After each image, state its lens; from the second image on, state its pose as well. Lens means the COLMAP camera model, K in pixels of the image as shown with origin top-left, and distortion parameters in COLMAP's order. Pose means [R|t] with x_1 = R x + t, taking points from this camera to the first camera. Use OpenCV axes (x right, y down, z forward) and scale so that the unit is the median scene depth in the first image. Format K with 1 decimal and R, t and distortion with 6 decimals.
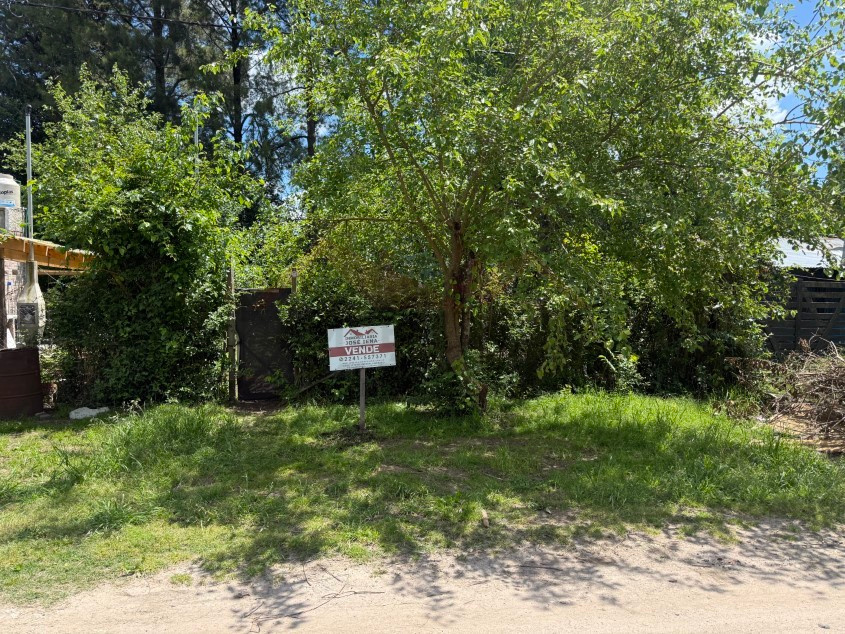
lens RADIAL K [[587.8, 0, 425.1], [0, 587.8, 314.7], [0, 0, 1]] dist [0.044114, -0.000032]
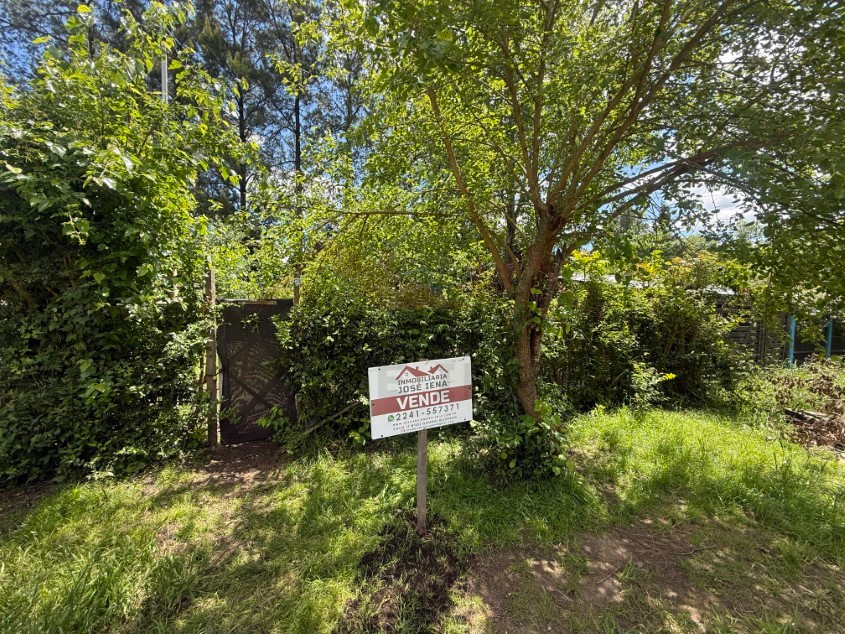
lens RADIAL K [[340.2, 0, 417.0], [0, 340.2, 317.7], [0, 0, 1]] dist [0.002283, -0.000507]
pose [[0.988003, 0.001927, 0.154421, -0.146289], [-0.000676, 0.999967, -0.008156, -0.018538], [-0.154431, 0.007954, 0.987972, 0.571787]]
